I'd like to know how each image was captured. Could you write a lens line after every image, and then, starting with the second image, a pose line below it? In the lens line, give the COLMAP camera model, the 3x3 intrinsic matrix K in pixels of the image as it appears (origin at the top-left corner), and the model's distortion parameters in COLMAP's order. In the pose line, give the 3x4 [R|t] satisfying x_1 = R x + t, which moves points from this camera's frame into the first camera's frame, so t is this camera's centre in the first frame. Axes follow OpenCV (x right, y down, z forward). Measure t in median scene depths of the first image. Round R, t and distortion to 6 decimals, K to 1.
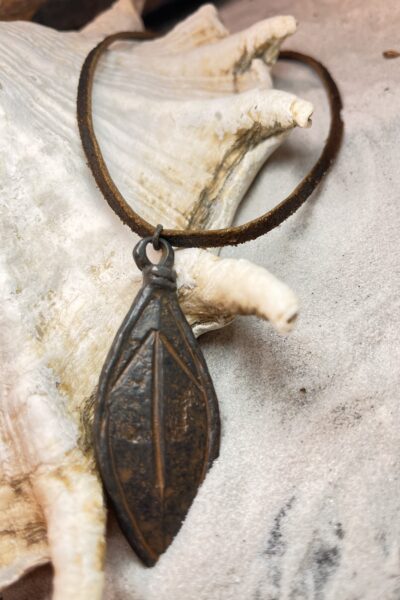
lens RADIAL K [[507.0, 0, 203.9], [0, 507.0, 299.0], [0, 0, 1]] dist [-0.007791, -0.022742]
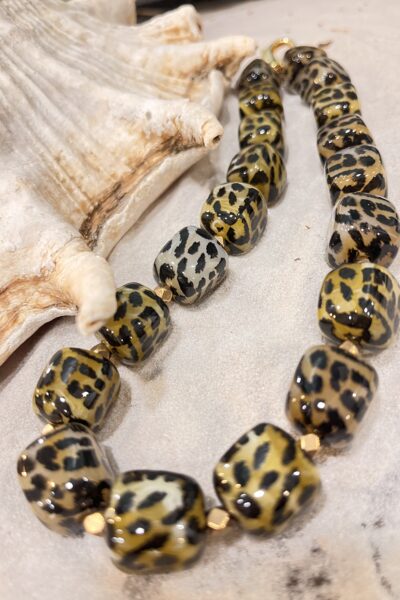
lens RADIAL K [[490.4, 0, 203.2], [0, 490.4, 301.1], [0, 0, 1]] dist [0.015079, -0.086000]
pose [[0.968040, 0.248510, 0.033780, 0.199847], [-0.249483, 0.967961, 0.028451, -0.053010], [-0.025628, -0.035970, 0.999024, -0.012397]]
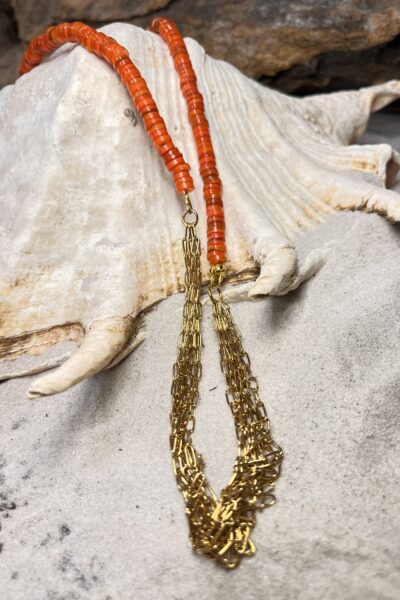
lens RADIAL K [[498.3, 0, 201.5], [0, 498.3, 302.4], [0, 0, 1]] dist [-0.000038, -0.008986]
pose [[0.635542, 0.667459, -0.388052, 0.490949], [-0.634178, 0.737971, 0.230687, -0.449851], [0.440346, 0.099483, 0.892300, -0.048732]]
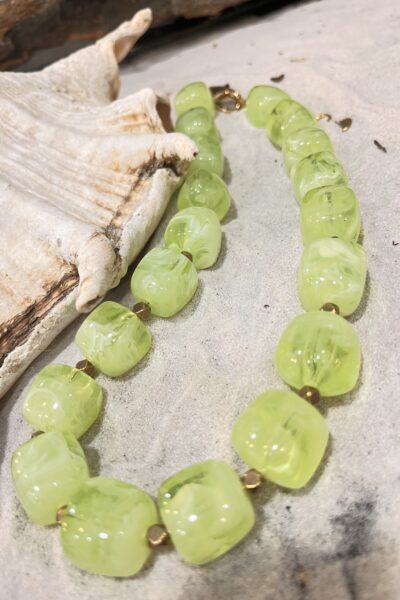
lens RADIAL K [[482.3, 0, 199.5], [0, 482.3, 297.7], [0, 0, 1]] dist [-0.012378, -0.002409]
pose [[0.940070, 0.316558, -0.126725, 0.446182], [-0.299708, 0.944337, 0.135658, -0.477345], [0.162614, -0.089548, 0.982618, 0.115447]]
